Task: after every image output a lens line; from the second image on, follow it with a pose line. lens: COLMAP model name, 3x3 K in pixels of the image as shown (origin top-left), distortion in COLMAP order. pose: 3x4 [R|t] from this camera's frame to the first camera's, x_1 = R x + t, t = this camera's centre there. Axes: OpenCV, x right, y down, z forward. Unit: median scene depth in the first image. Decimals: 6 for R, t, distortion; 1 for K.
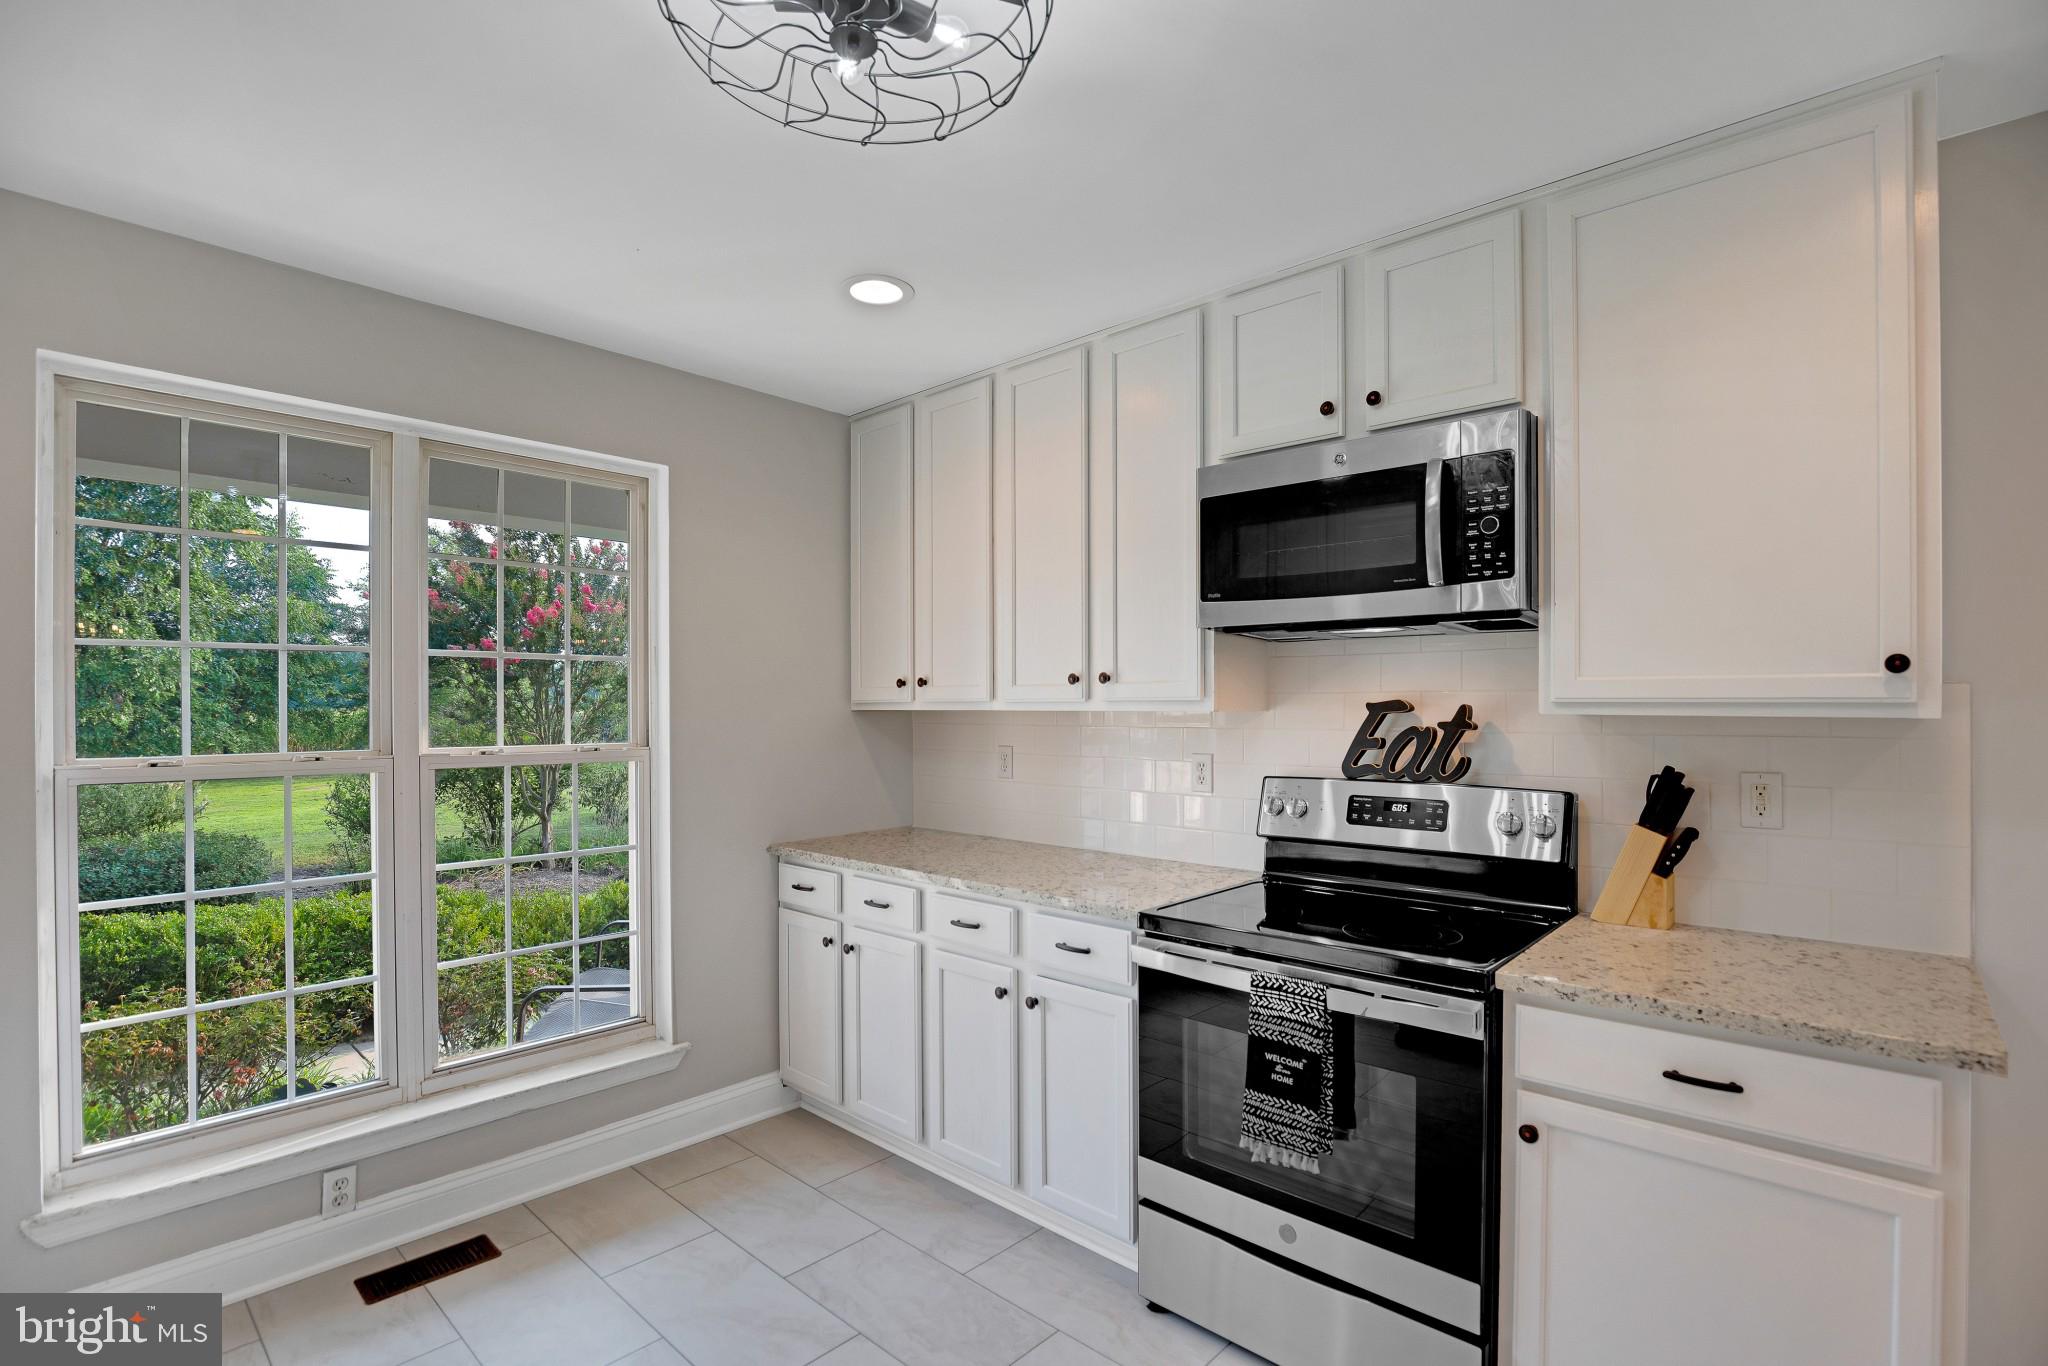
lens RADIAL K [[967.1, 0, 1028.5], [0, 967.1, 704.2], [0, 0, 1]] dist [-0.020942, 0.000336]
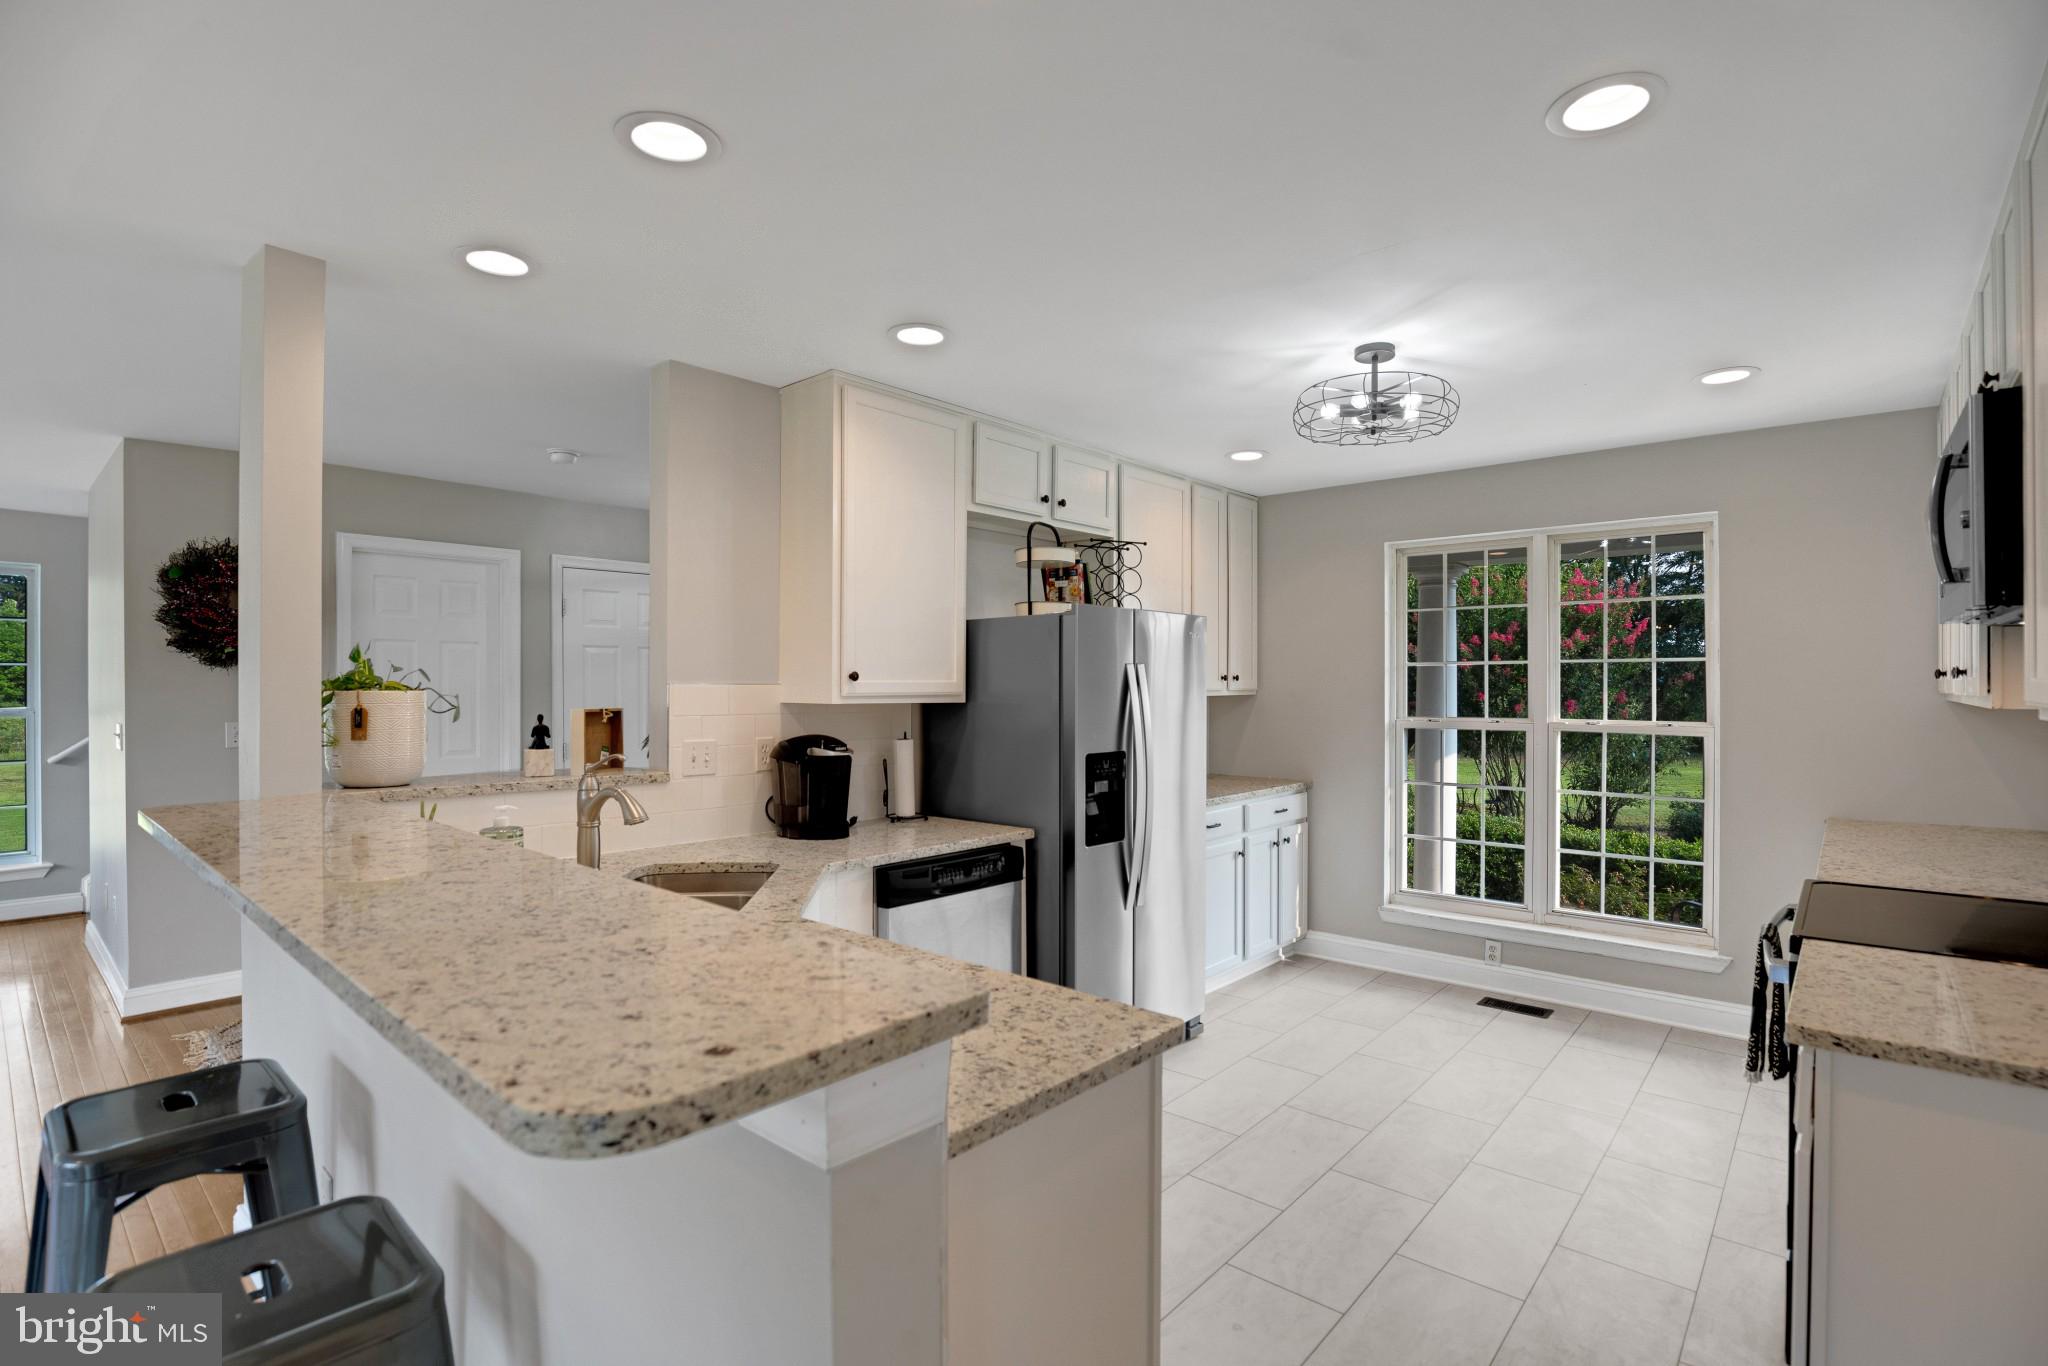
lens RADIAL K [[967.1, 0, 1028.5], [0, 967.1, 704.2], [0, 0, 1]] dist [-0.020942, 0.000336]
pose [[0.021689, 0.029782, -0.999321, 1.039027], [-0.000791, 0.999556, 0.029772, -0.030058], [0.999764, 0.000145, 0.021703, 0.039747]]
